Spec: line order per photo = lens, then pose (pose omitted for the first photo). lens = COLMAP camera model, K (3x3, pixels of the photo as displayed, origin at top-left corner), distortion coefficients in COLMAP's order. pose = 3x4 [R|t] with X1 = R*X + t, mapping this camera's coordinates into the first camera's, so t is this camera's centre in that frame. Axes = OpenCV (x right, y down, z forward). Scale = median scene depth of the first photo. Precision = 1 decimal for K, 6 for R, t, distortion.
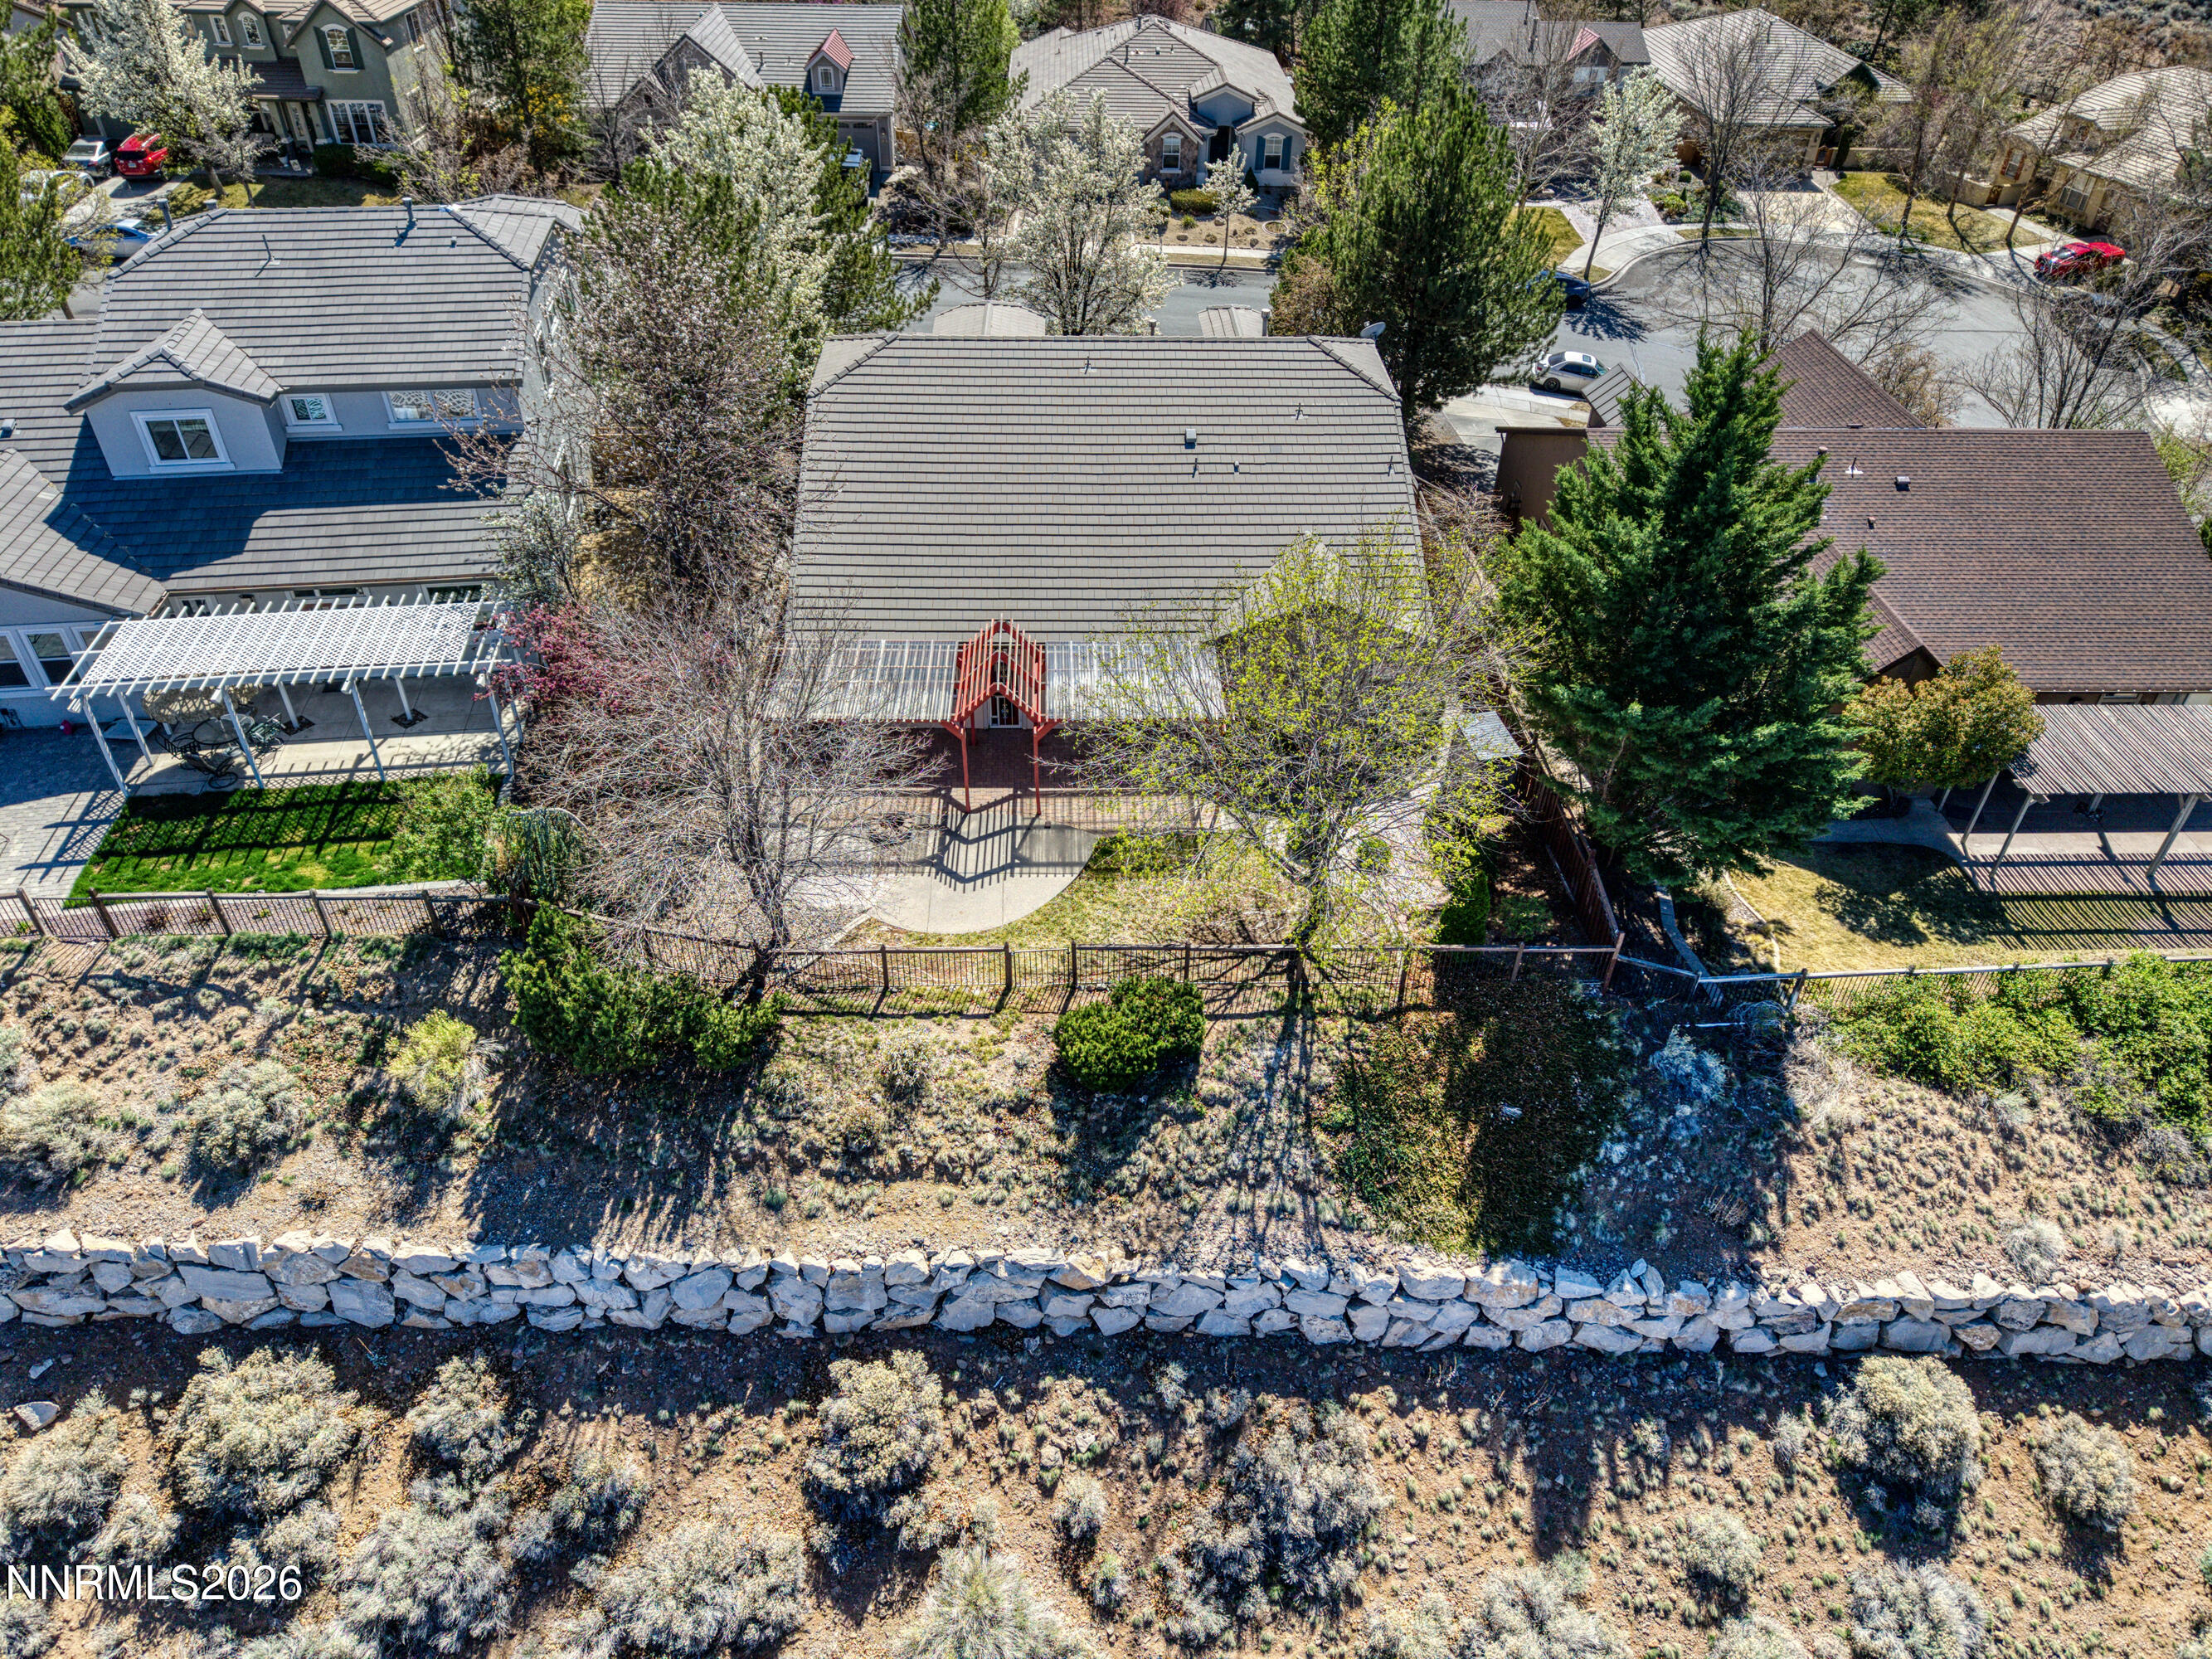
lens RADIAL K [[1483.6, 0, 1110.0], [0, 1483.6, 826.5], [0, 0, 1]] dist [0.019243, -0.015790]
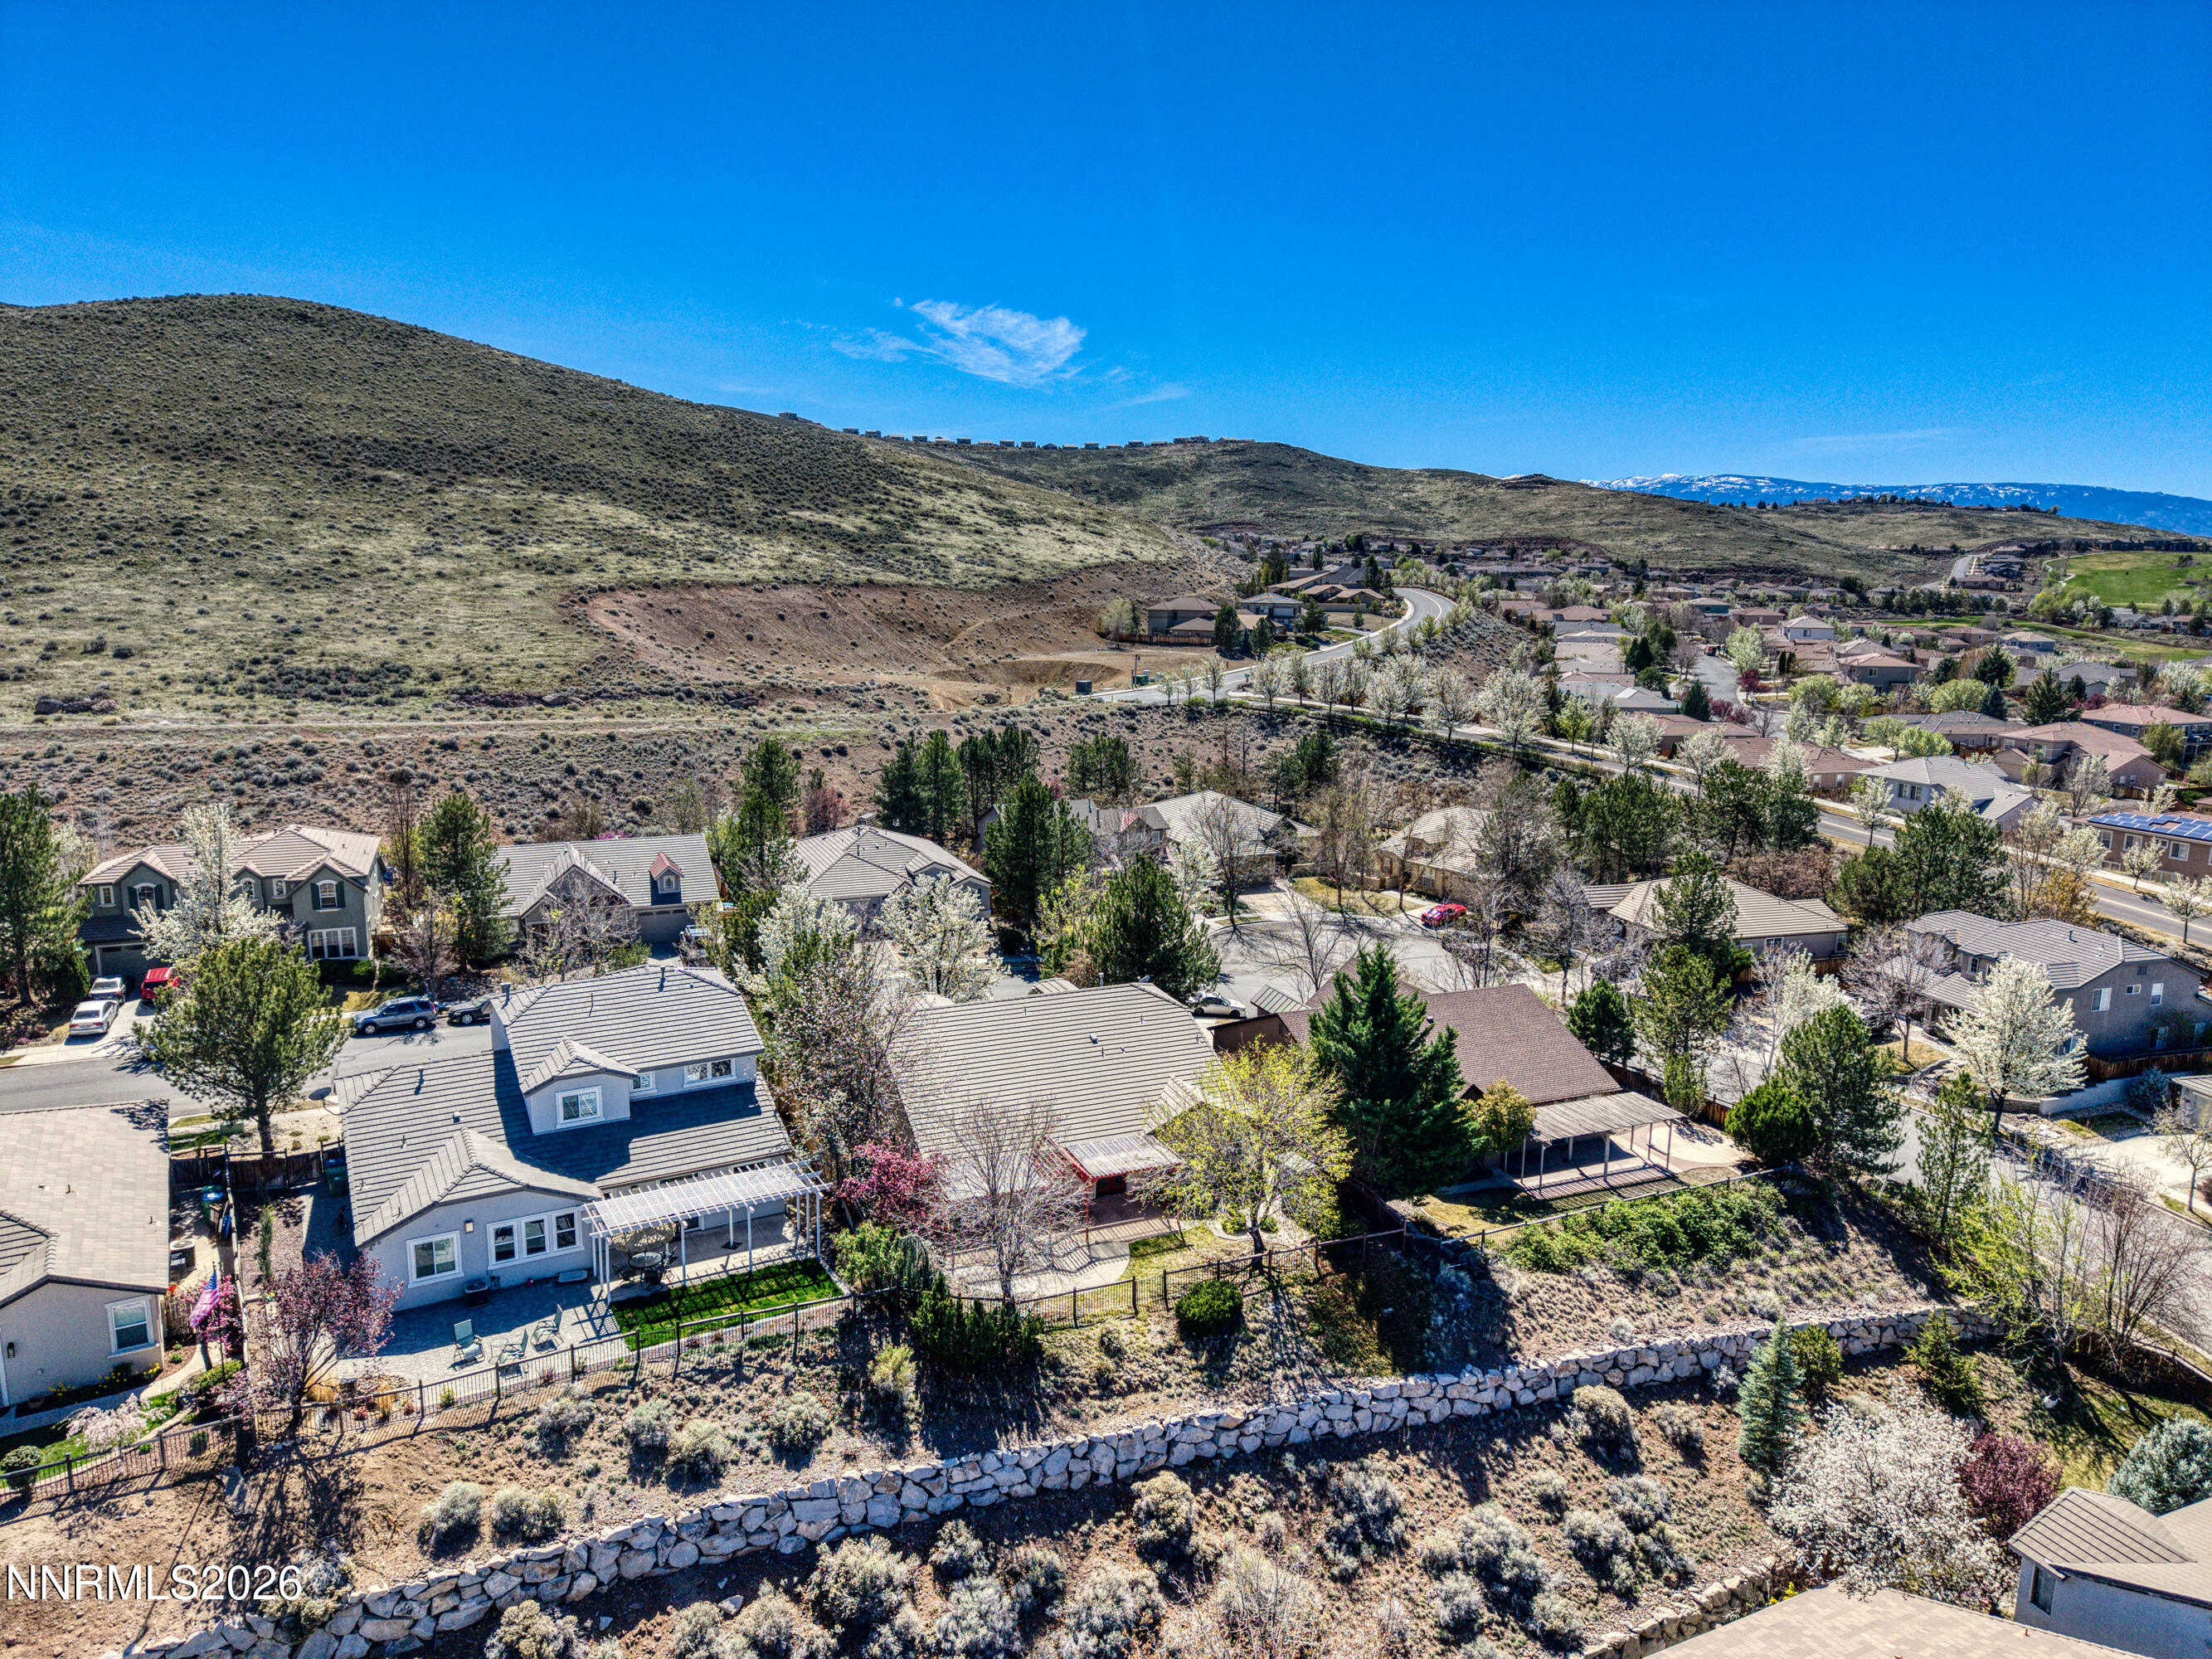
lens RADIAL K [[1483.6, 0, 1110.0], [0, 1483.6, 826.5], [0, 0, 1]] dist [0.019243, -0.015790]
pose [[0.933261, -0.074785, 0.351327, -0.779633], [0.225881, 0.882679, -0.412135, 0.374228], [-0.279288, 0.463988, 0.840663, -0.945886]]
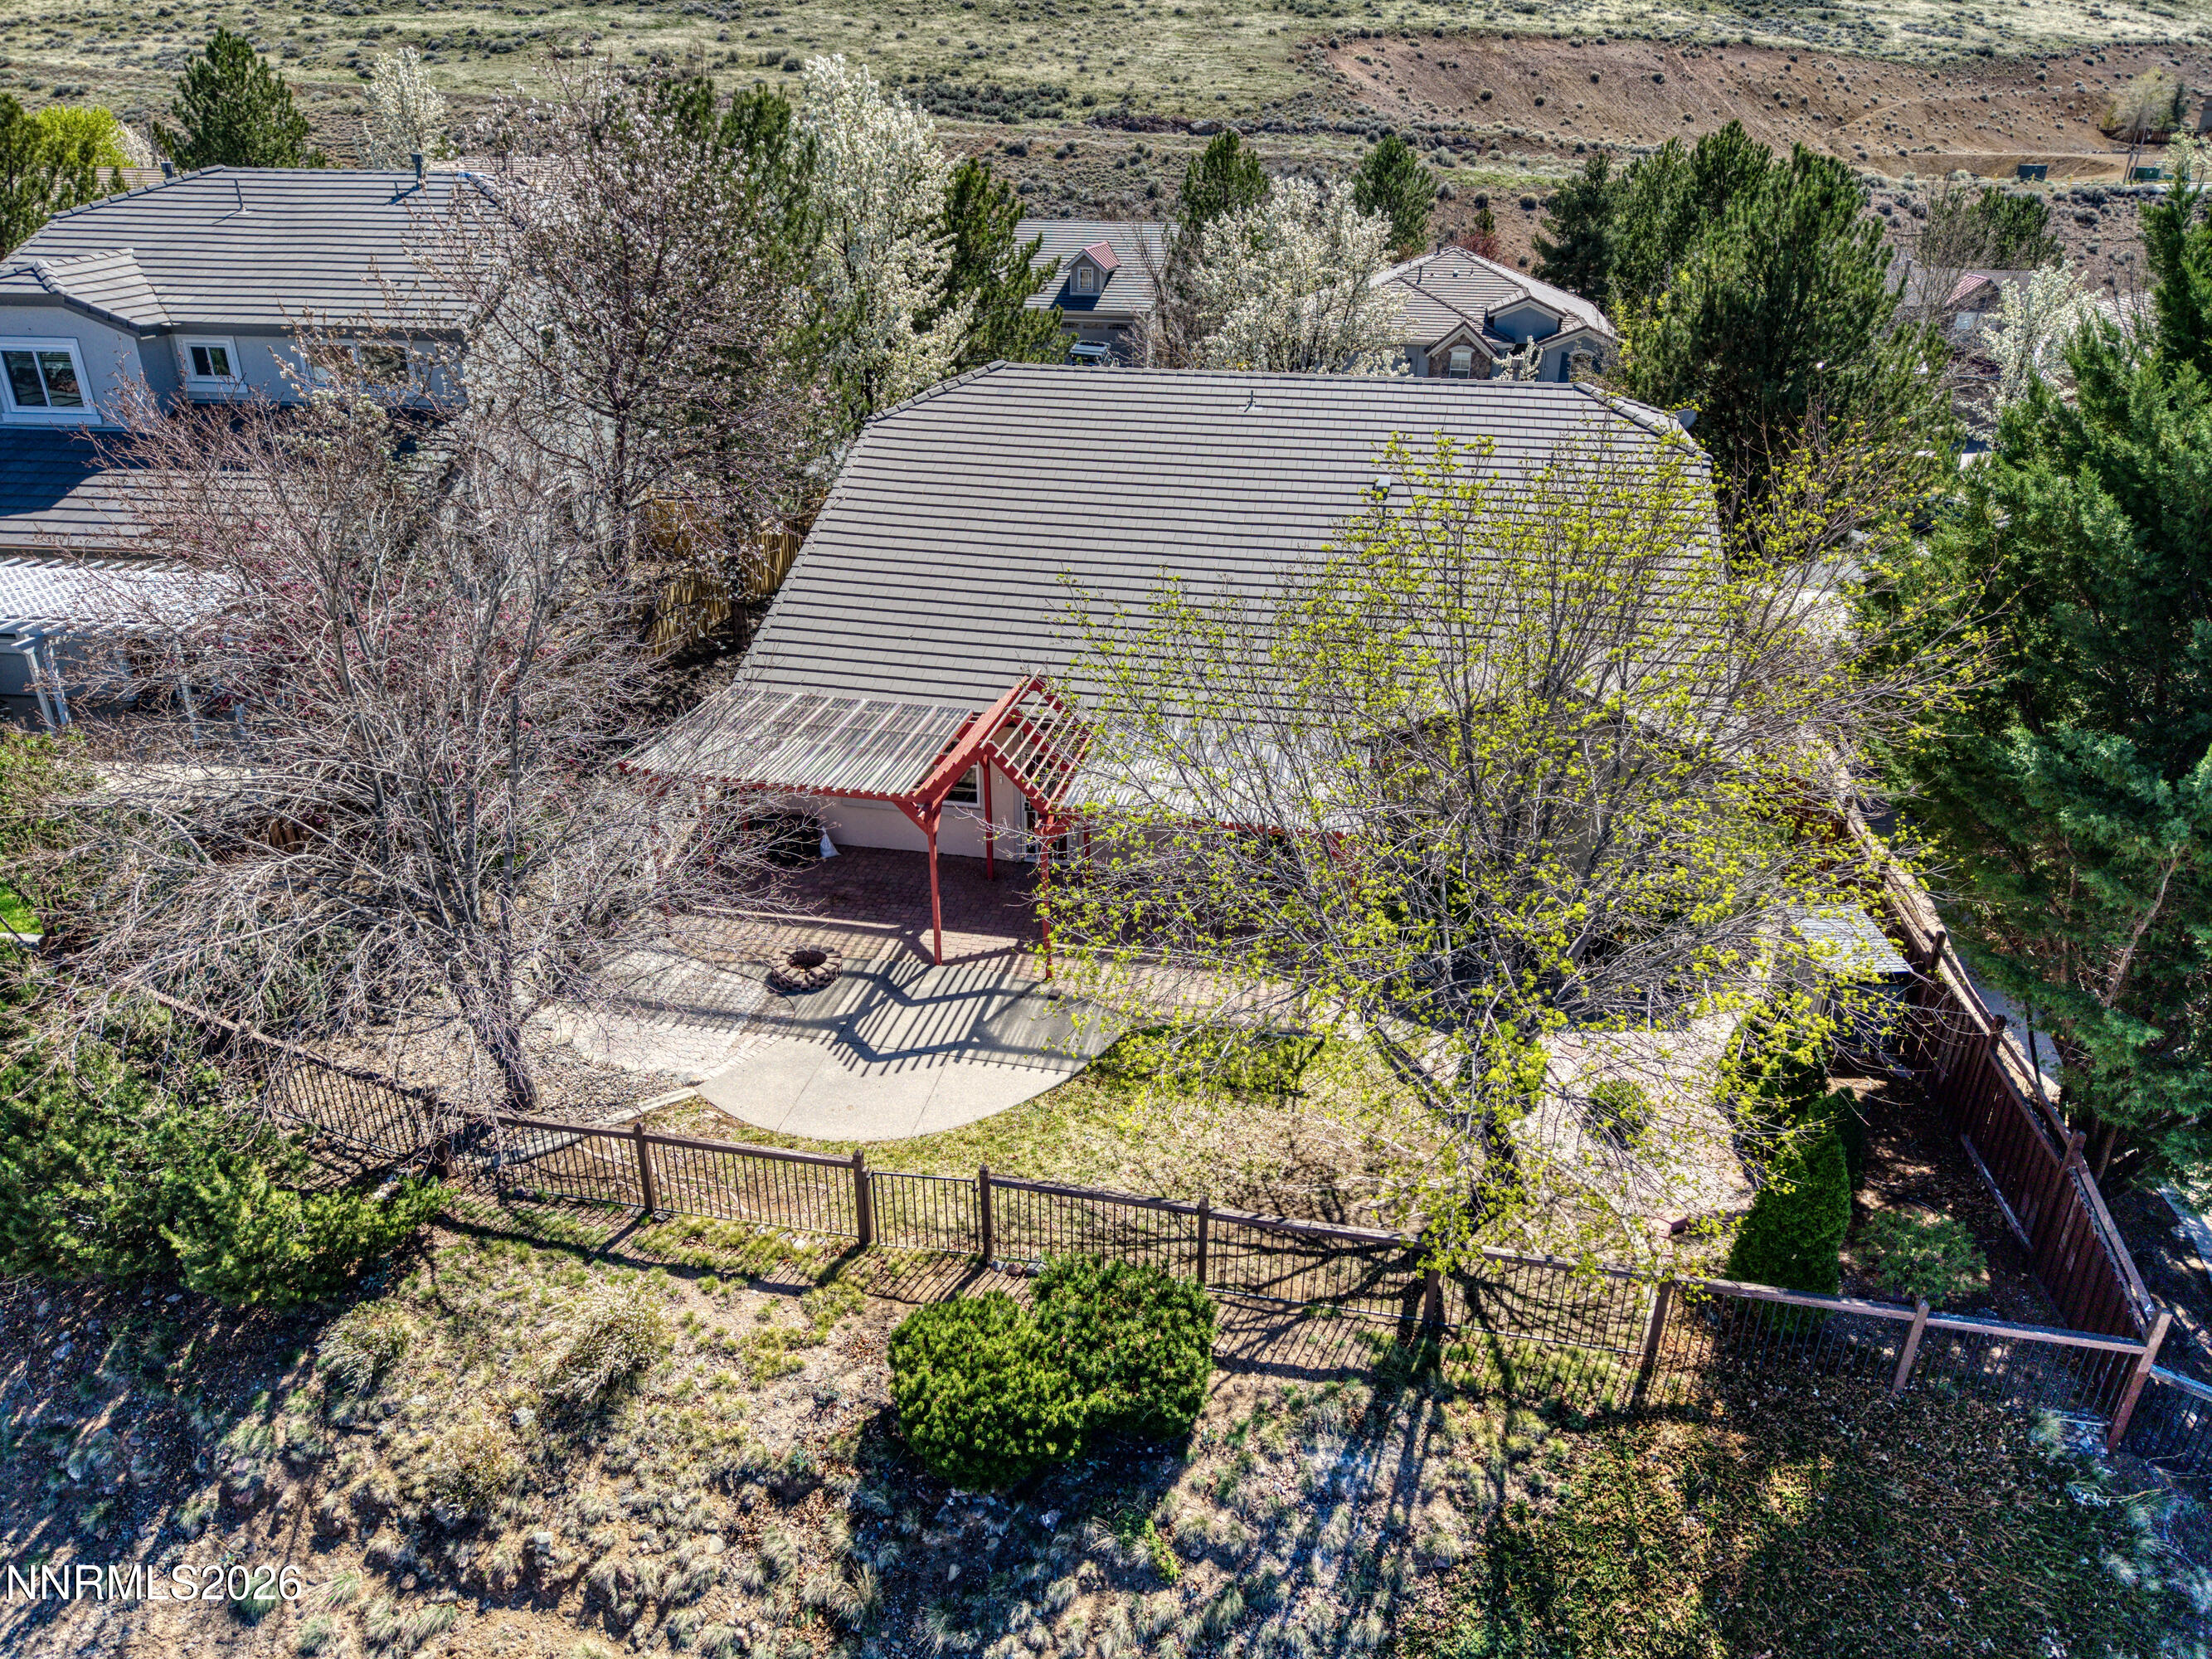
lens RADIAL K [[1483.0, 0, 1106.0], [0, 1483.0, 829.5], [0, 0, 1]] dist [0.025679, -0.029059]
pose [[0.974376, 0.088554, -0.206761, 0.121930], [-0.132700, 0.968535, -0.210547, 0.070903], [0.181610, 0.232589, 0.955468, 0.513557]]
